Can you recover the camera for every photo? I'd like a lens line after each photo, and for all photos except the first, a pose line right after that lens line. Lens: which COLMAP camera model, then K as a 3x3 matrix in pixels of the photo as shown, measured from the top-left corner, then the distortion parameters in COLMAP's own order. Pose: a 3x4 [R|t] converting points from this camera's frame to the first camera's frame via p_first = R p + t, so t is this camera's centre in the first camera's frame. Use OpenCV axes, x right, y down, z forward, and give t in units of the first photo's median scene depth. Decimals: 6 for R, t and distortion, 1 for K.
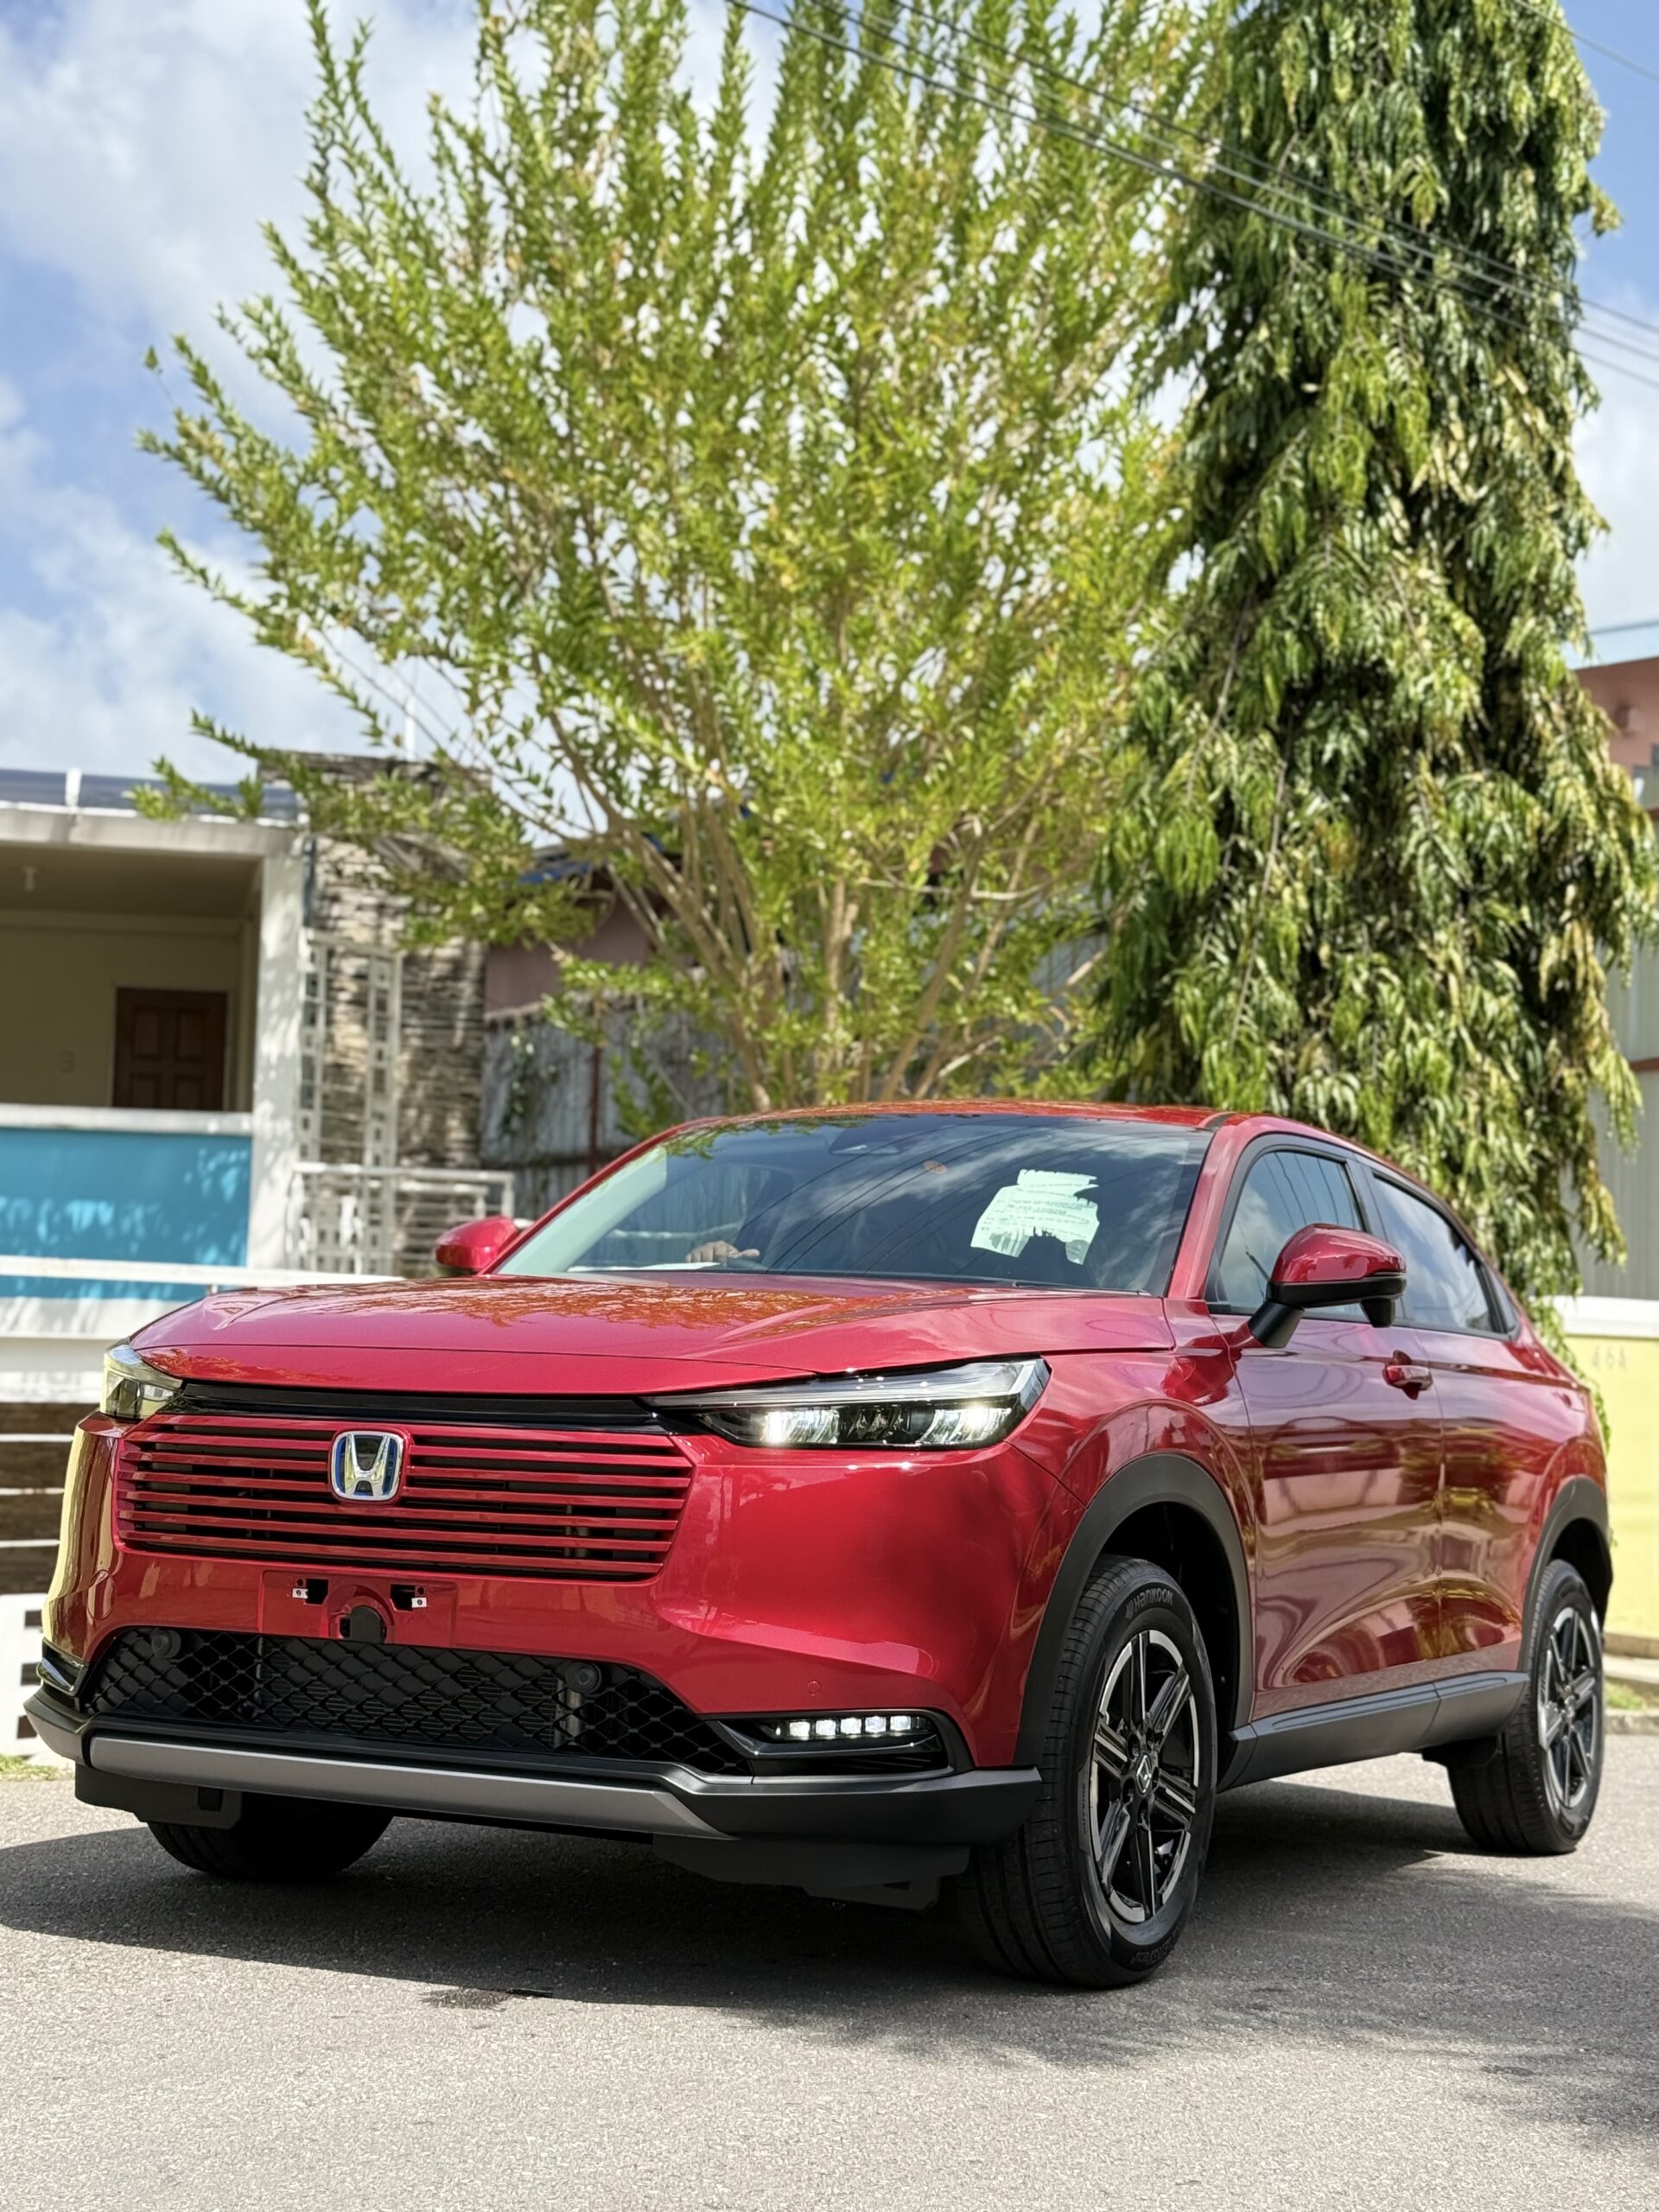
lens RADIAL K [[3205.8, 0, 829.5], [0, 3205.8, 1106.0], [0, 0, 1]] dist [0.050078, 0.087035]
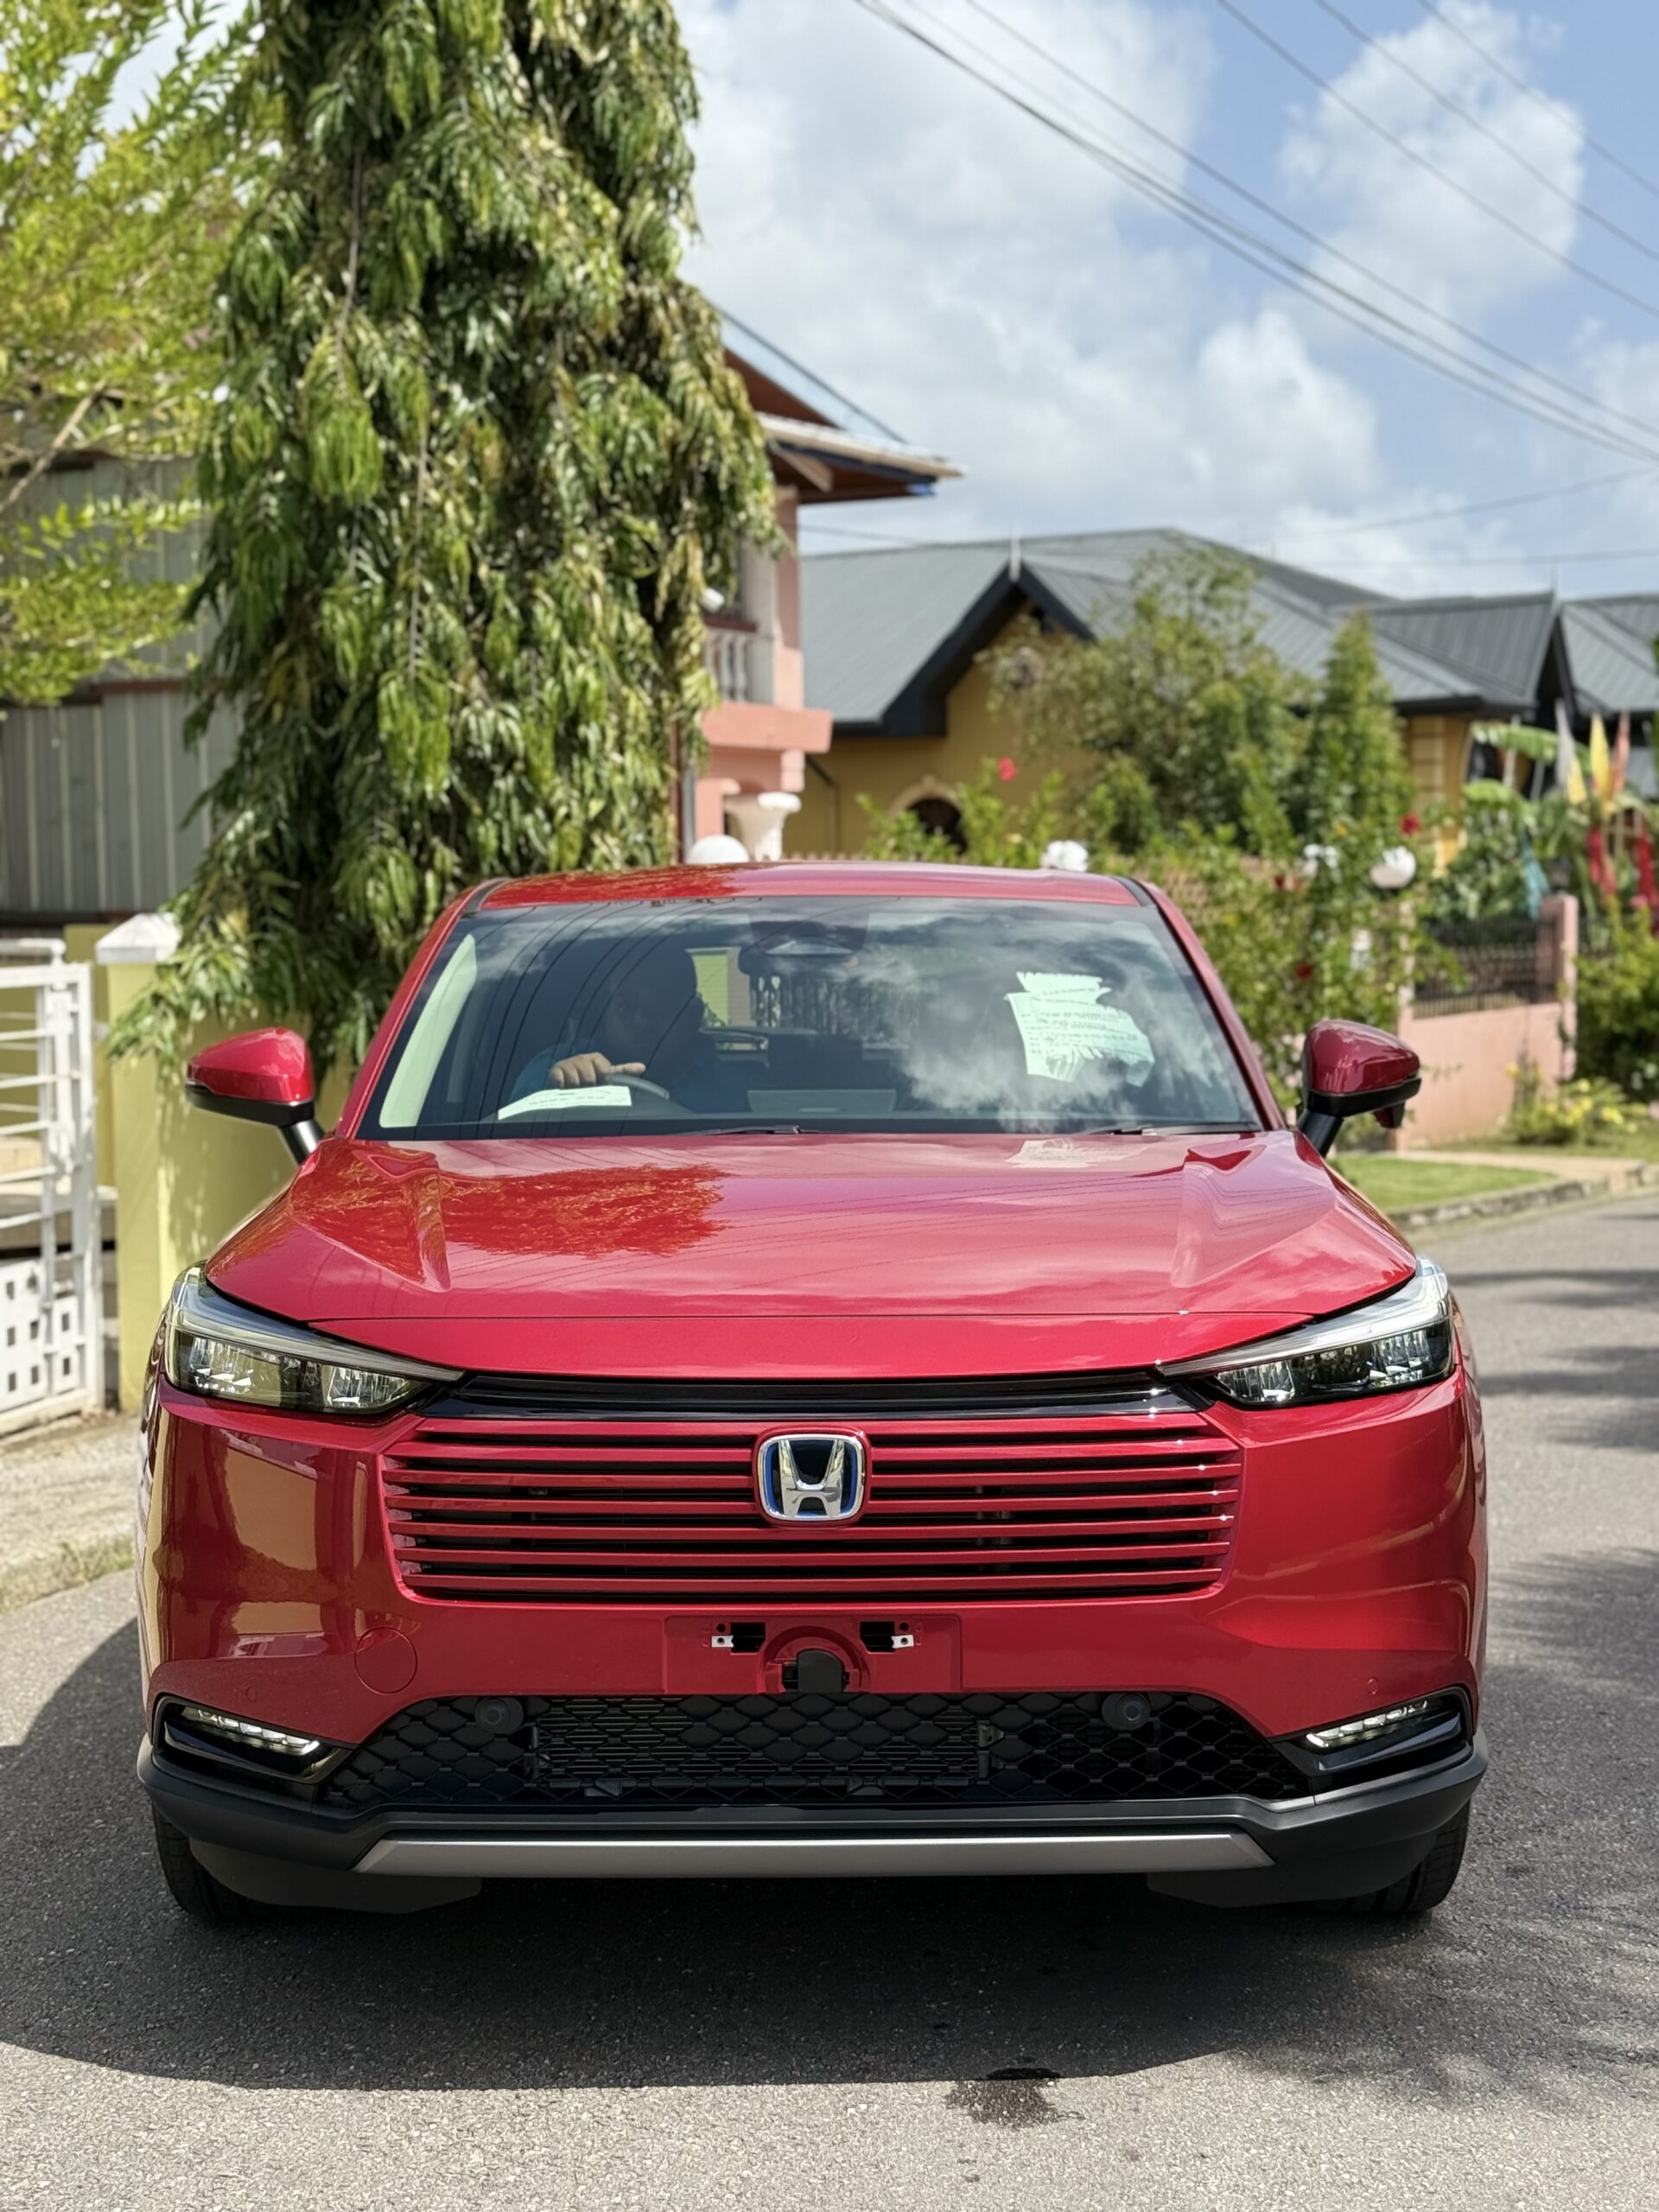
lens RADIAL K [[3223.8, 0, 829.5], [0, 3223.8, 1106.0], [0, 0, 1]] dist [0.090927, 0.005100]
pose [[0.878288, -0.068478, 0.473202, -0.206006], [-0.007235, 0.987674, 0.156357, -0.041895], [-0.478077, -0.140750, 0.866967, 0.127345]]
